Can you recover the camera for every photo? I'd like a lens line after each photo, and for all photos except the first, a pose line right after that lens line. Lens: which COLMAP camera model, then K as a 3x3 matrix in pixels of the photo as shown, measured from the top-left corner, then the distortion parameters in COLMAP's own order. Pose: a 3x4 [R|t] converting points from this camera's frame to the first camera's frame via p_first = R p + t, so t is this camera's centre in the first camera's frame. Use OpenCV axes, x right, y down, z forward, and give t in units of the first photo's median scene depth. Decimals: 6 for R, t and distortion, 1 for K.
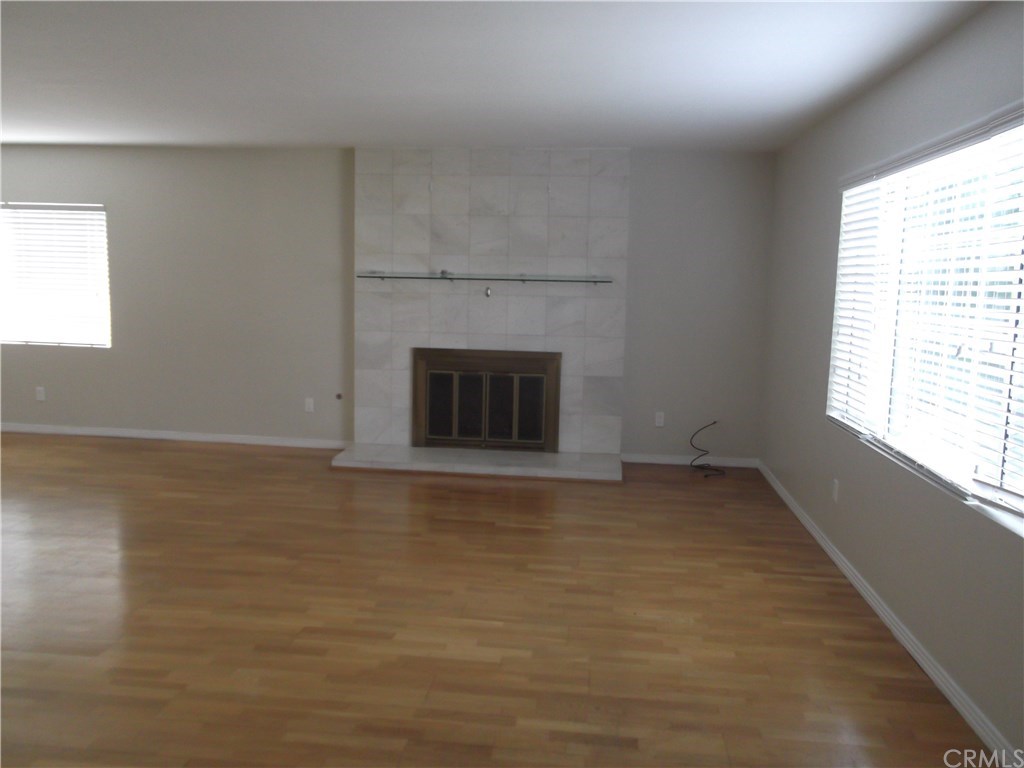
lens RADIAL K [[842.6, 0, 511.0], [0, 842.6, 383.9], [0, 0, 1]] dist [-0.053946, 0.059939]
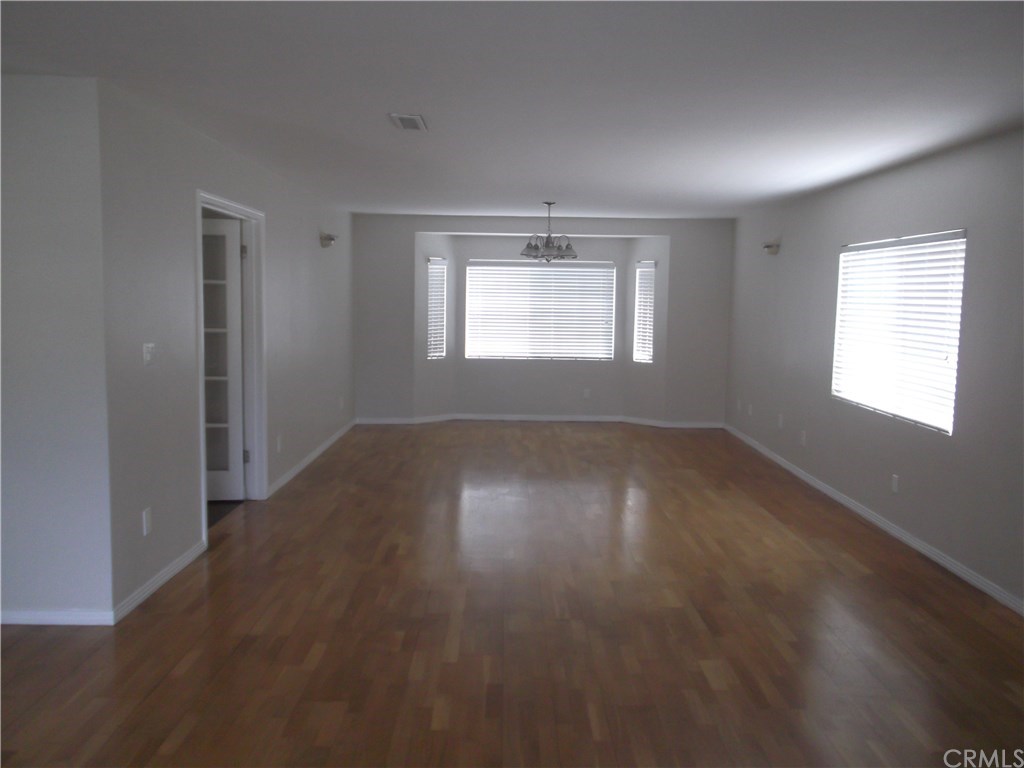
lens RADIAL K [[842.6, 0, 511.7], [0, 842.6, 382.0], [0, 0, 1]] dist [-0.053946, 0.059939]
pose [[0.106264, 0.080693, -0.991058, 0.167237], [-0.136468, 0.988454, 0.065848, -0.088090], [0.984929, 0.128251, 0.116049, 0.593742]]
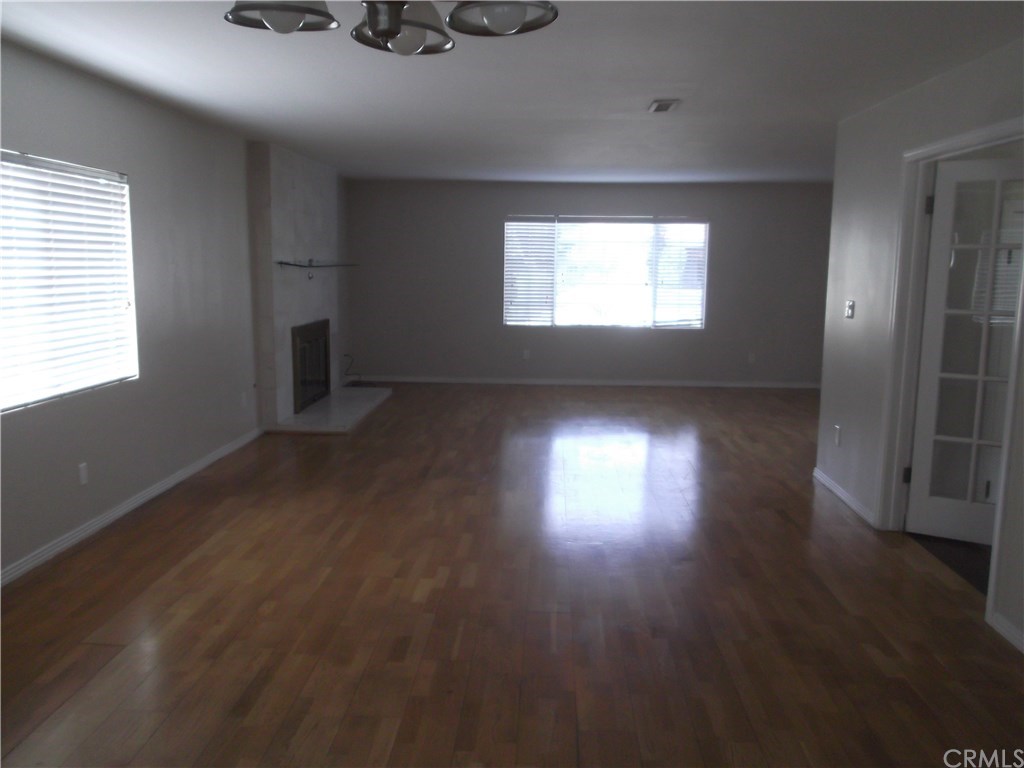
lens RADIAL K [[842.6, 0, 512.0], [0, 842.6, 386.6], [0, 0, 1]] dist [-0.053946, 0.059939]
pose [[-0.052476, -0.174352, 0.983284, -1.255260], [0.108763, 0.977786, 0.179181, -0.135730], [-0.992682, 0.116348, -0.032347, 0.750633]]
